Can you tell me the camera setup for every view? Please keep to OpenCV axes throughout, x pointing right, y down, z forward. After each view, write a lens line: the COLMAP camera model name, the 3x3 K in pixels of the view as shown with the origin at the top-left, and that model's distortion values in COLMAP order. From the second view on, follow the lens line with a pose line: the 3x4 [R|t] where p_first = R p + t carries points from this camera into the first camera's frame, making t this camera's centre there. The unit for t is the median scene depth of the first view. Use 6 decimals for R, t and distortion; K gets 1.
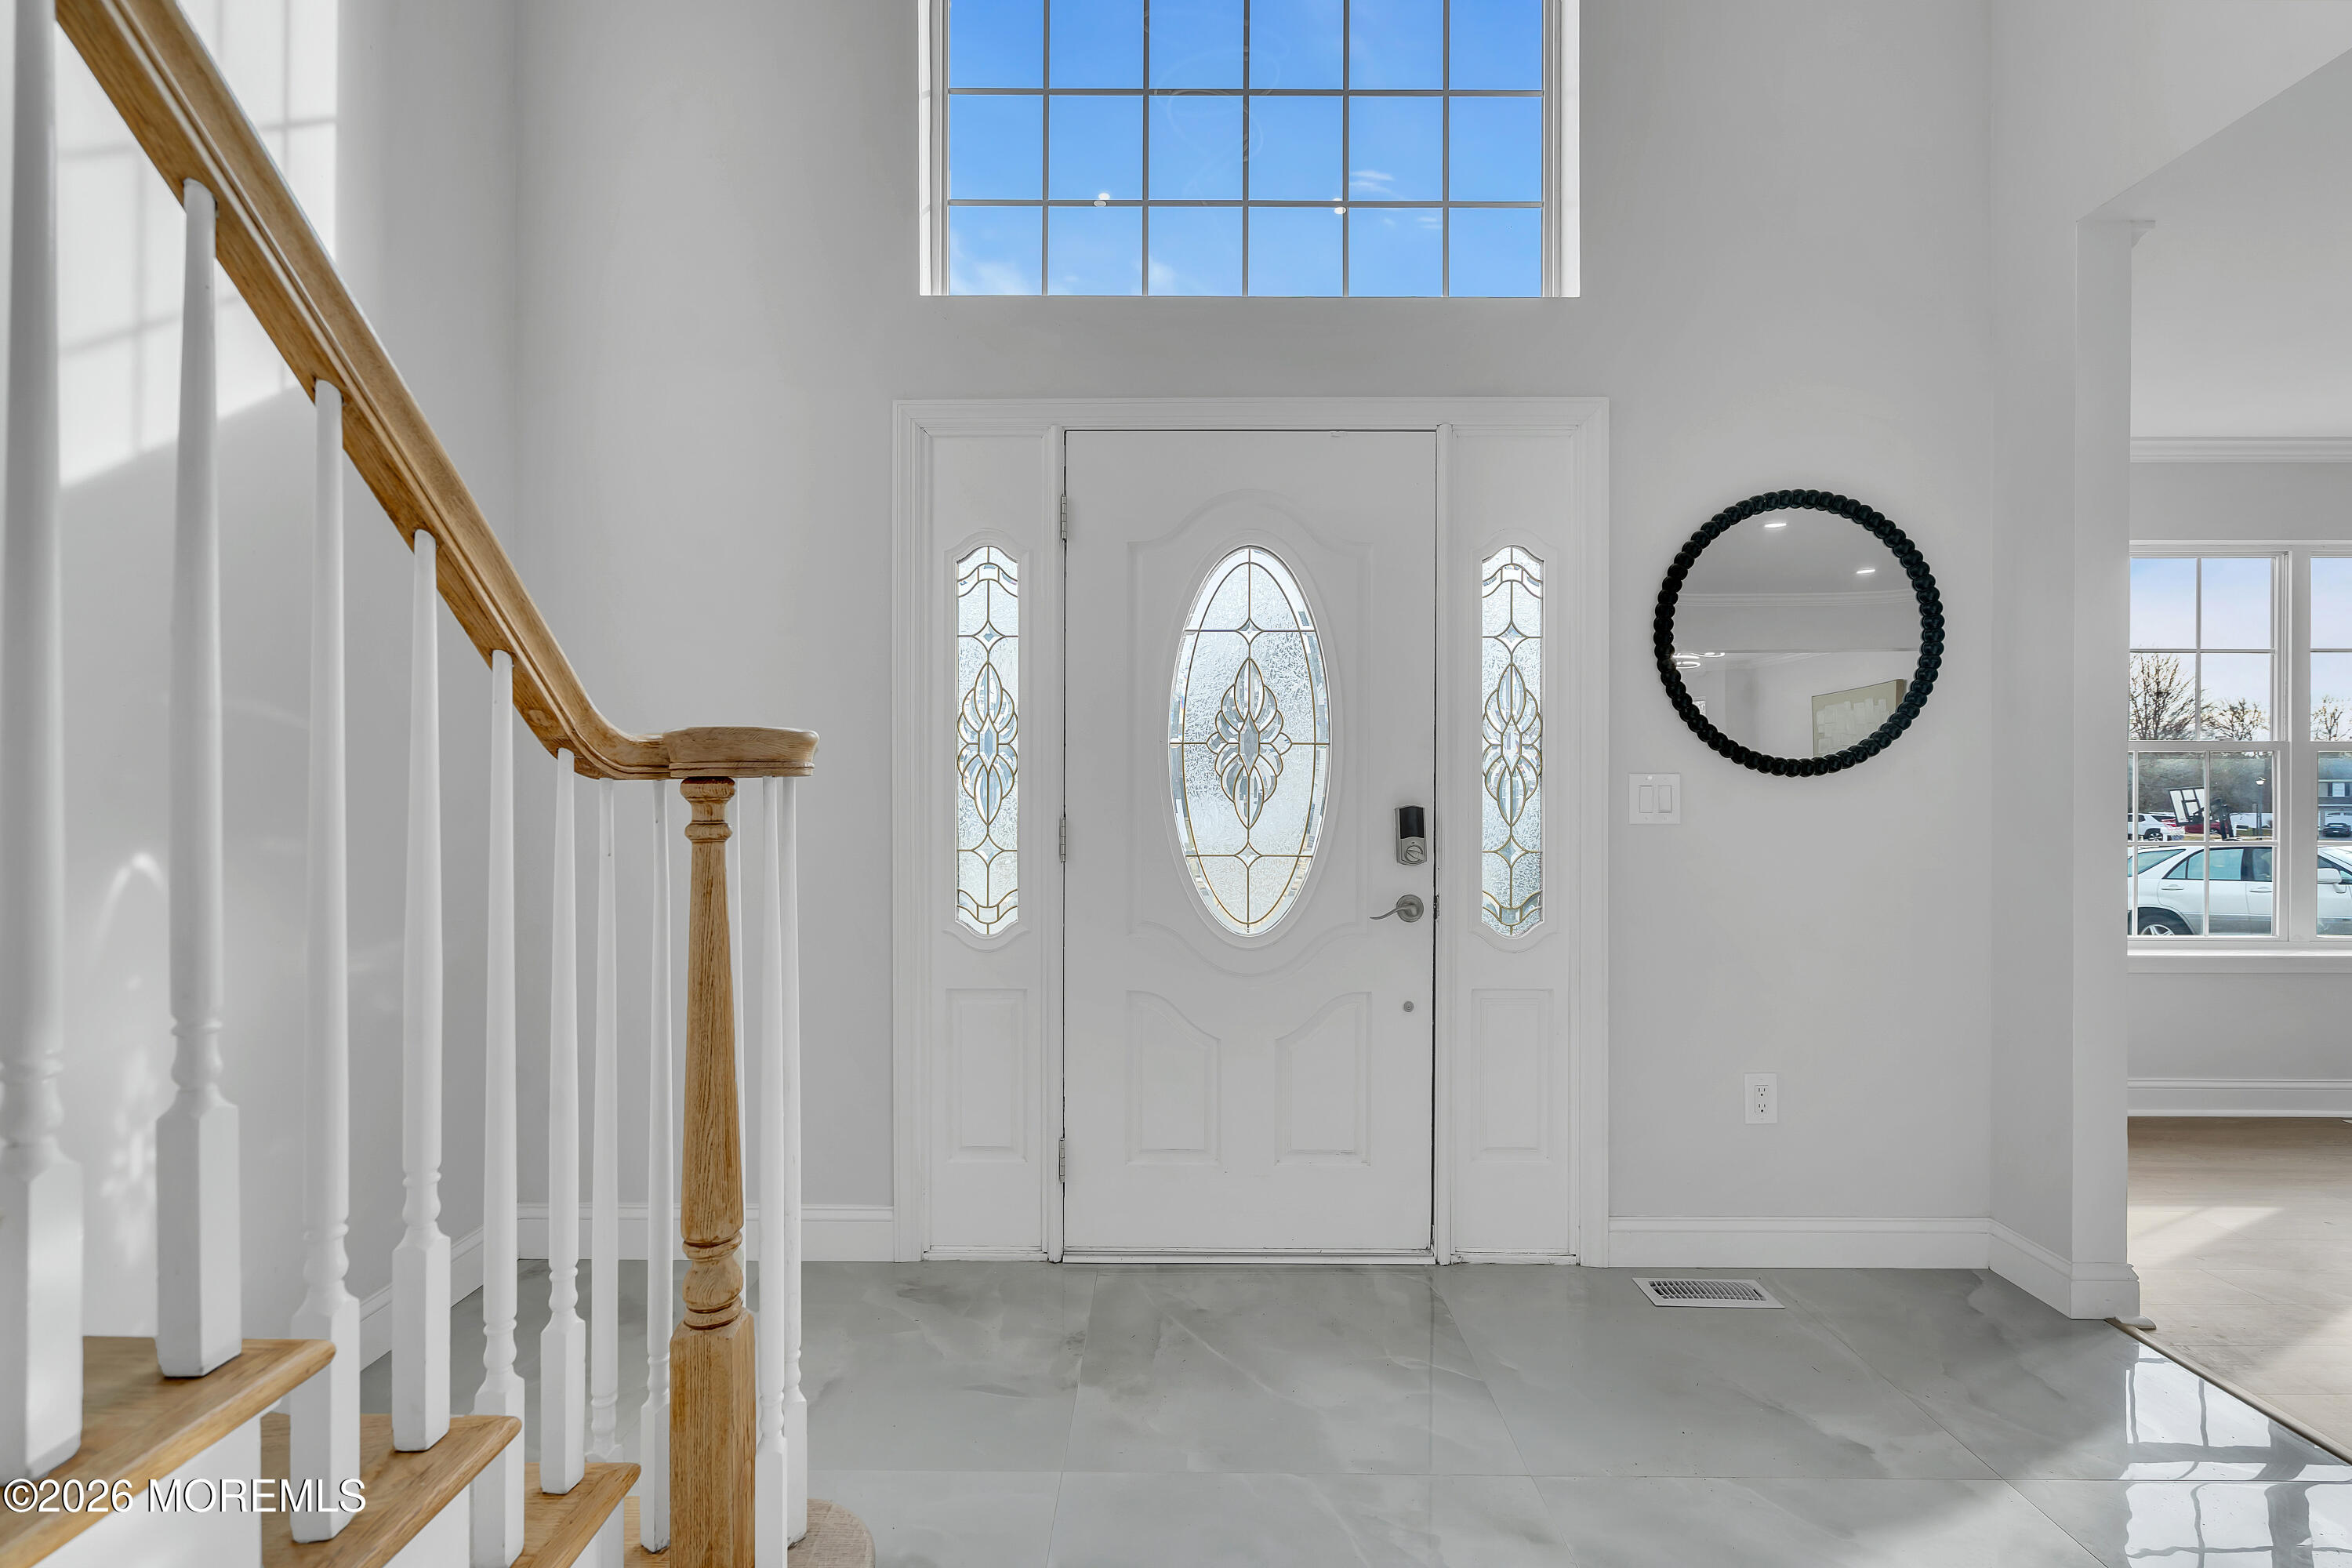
lens RADIAL K [[933.8, 0, 1176.0], [0, 933.8, 784.0], [0, 0, 1]] dist [-0.001024, -0.000030]
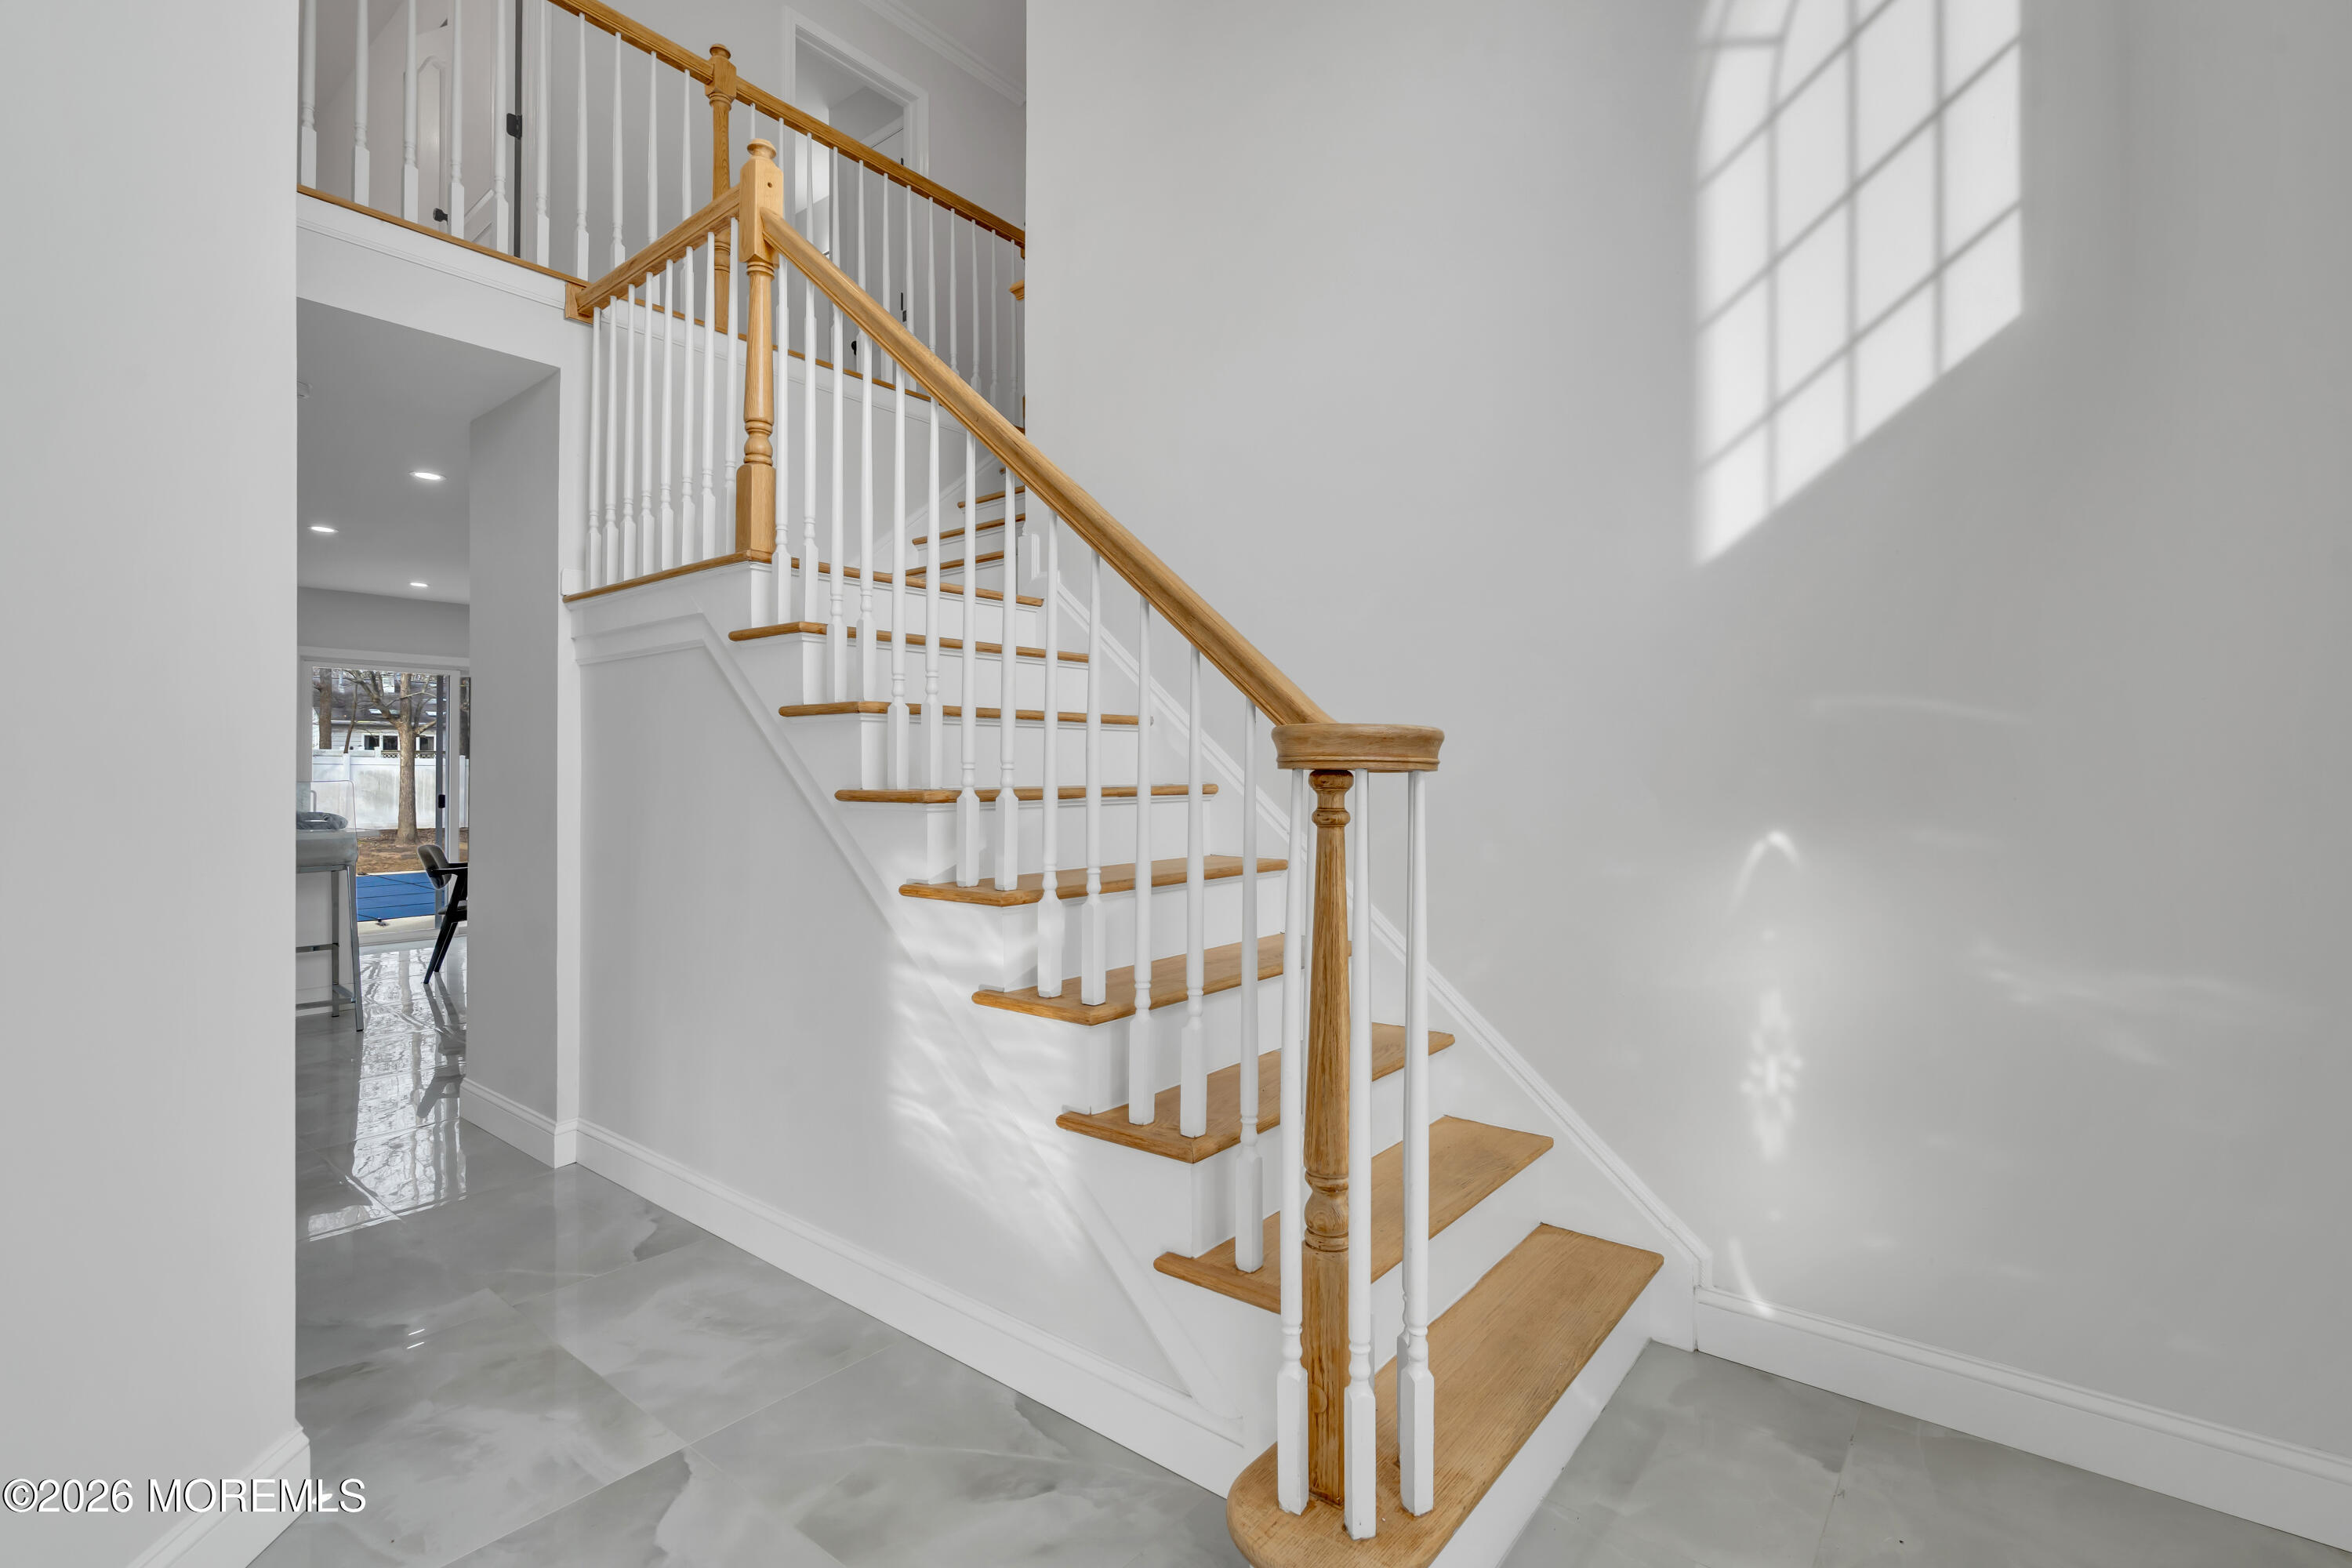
lens RADIAL K [[1086.4, 0, 1199.2], [0, 1086.4, 760.0], [0, 0, 1]] dist [-0.001408, -0.000016]
pose [[-0.610403, -0.009592, -0.792033, 0.653759], [-0.004857, 0.999953, -0.008367, -0.008016], [0.792076, -0.001260, -0.610421, 1.647781]]
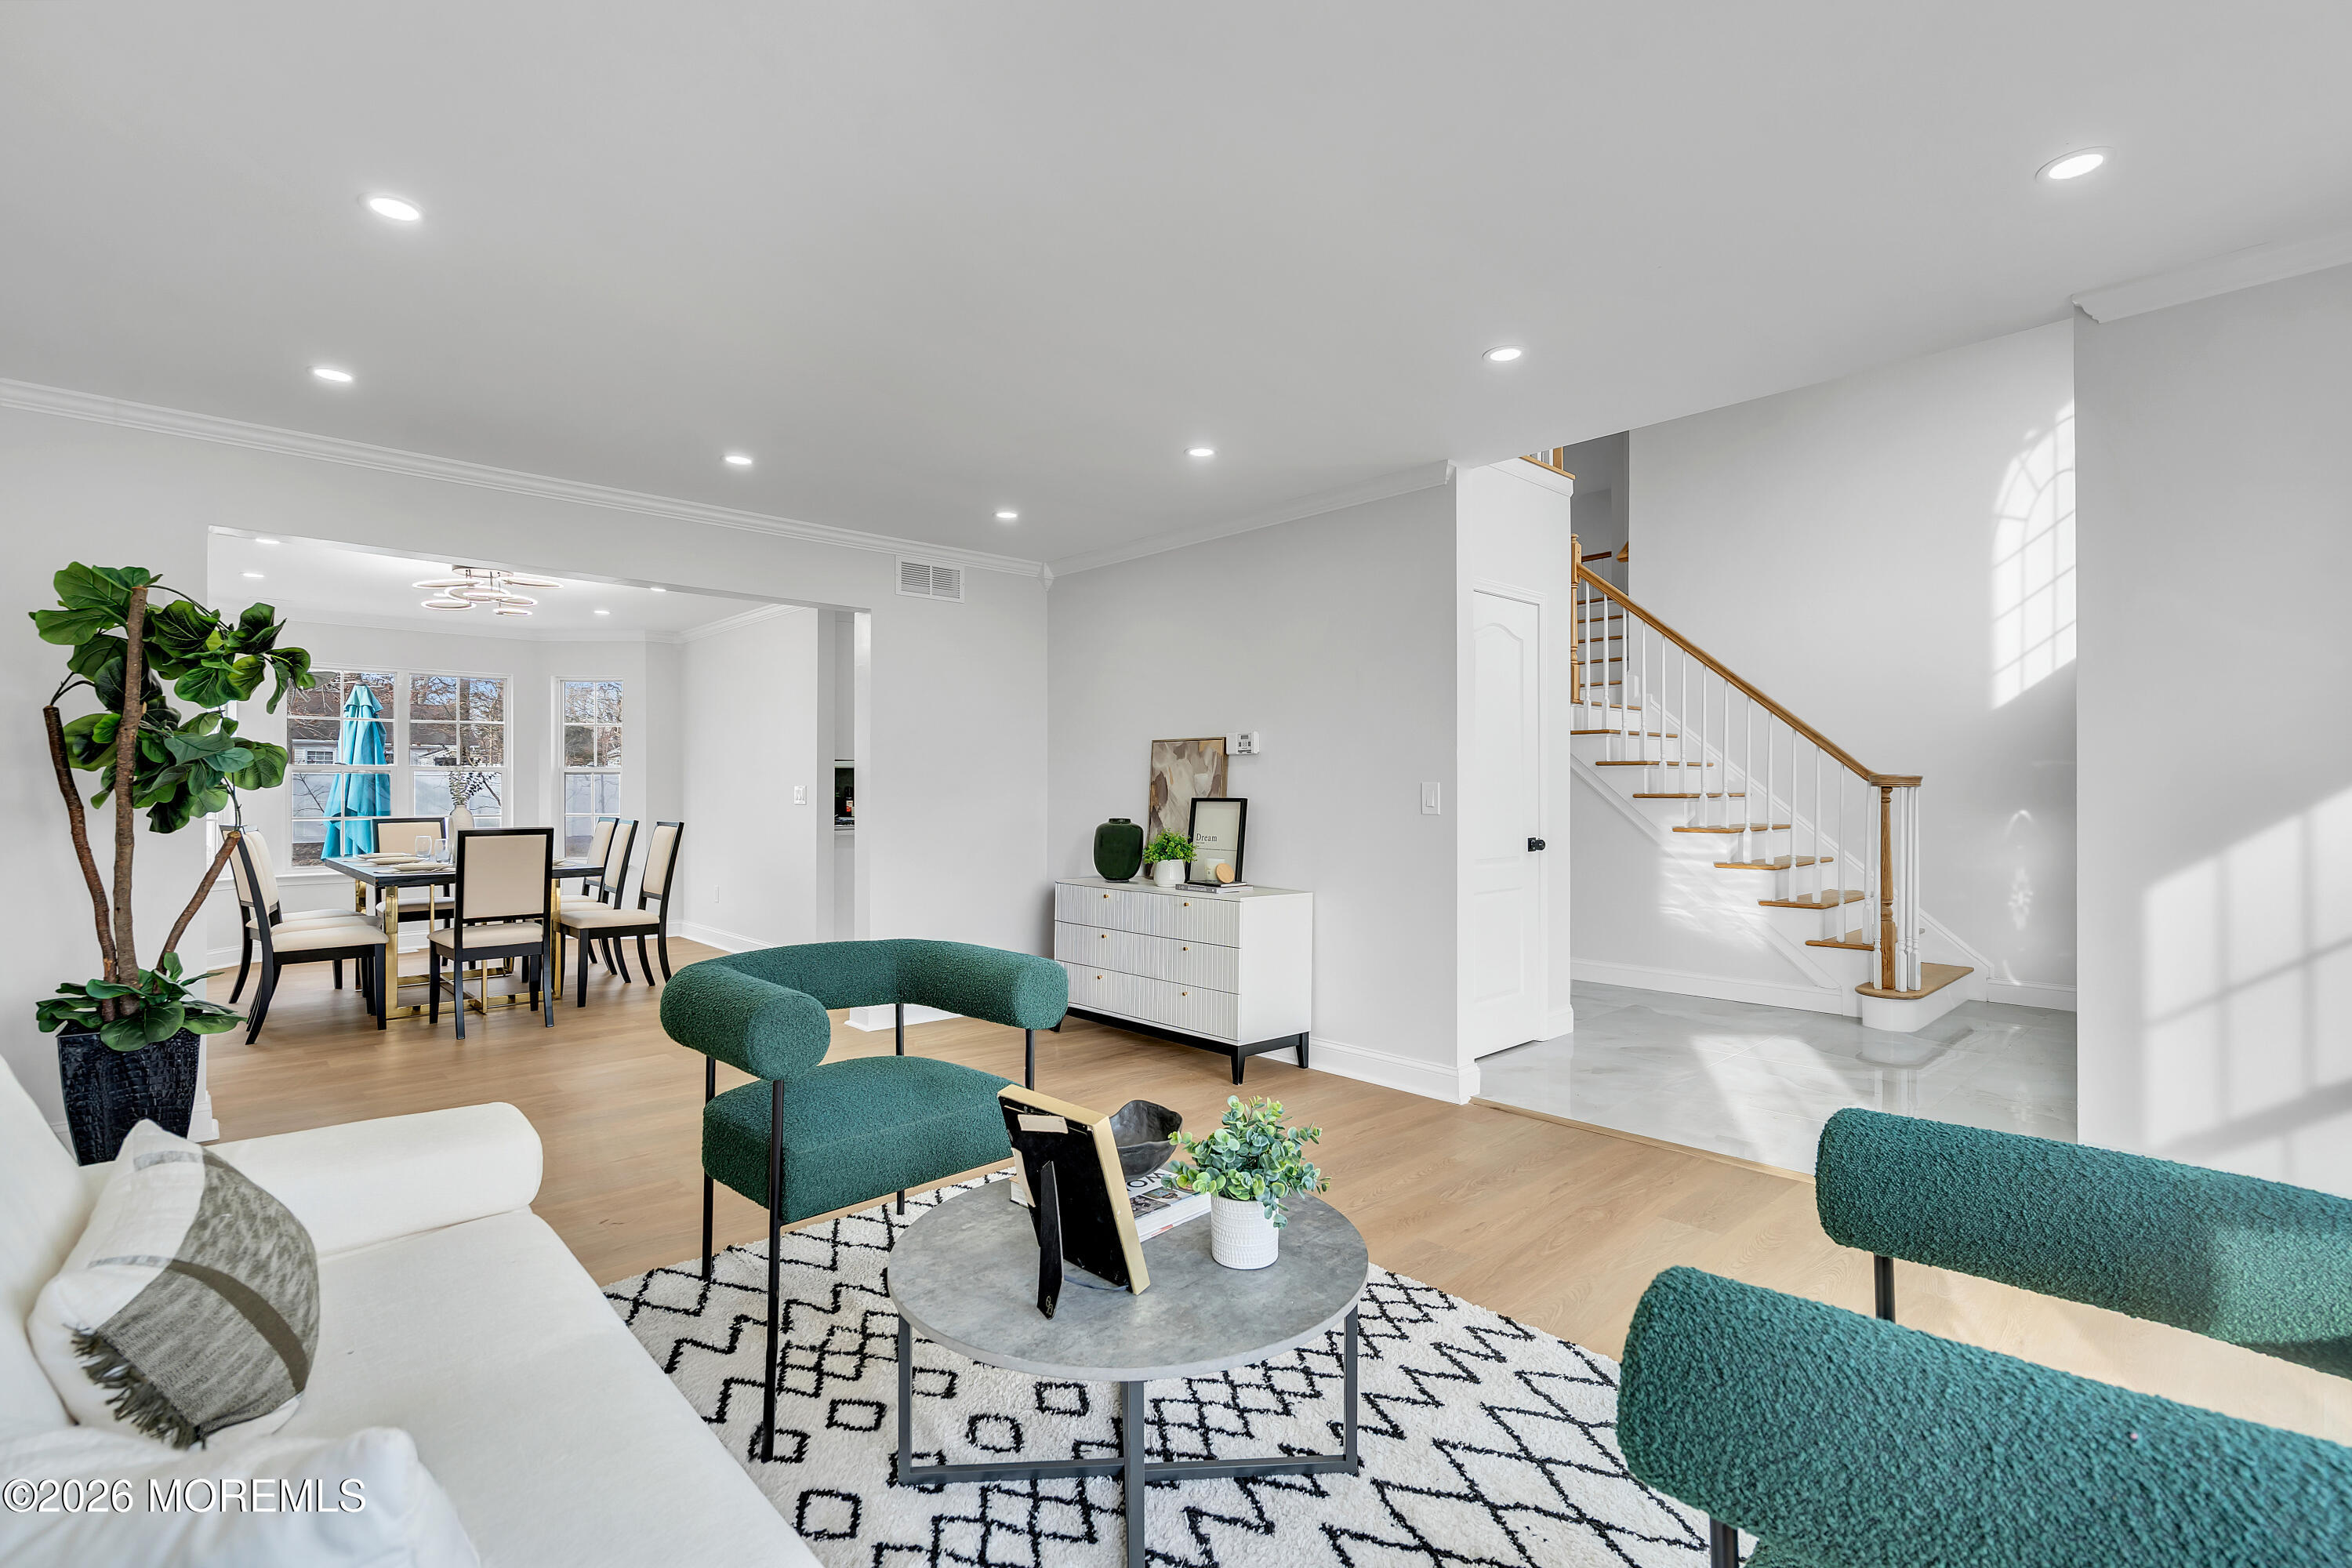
lens RADIAL K [[1077.8, 0, 1176.0], [0, 1077.8, 784.0], [0, 0, 1]] dist [-0.000150, 0.000195]
pose [[-0.722101, -0.005692, -0.691764, 4.982549], [-0.007488, 0.999972, -0.000411, 0.005693], [0.691747, 0.004883, -0.722123, 2.202697]]
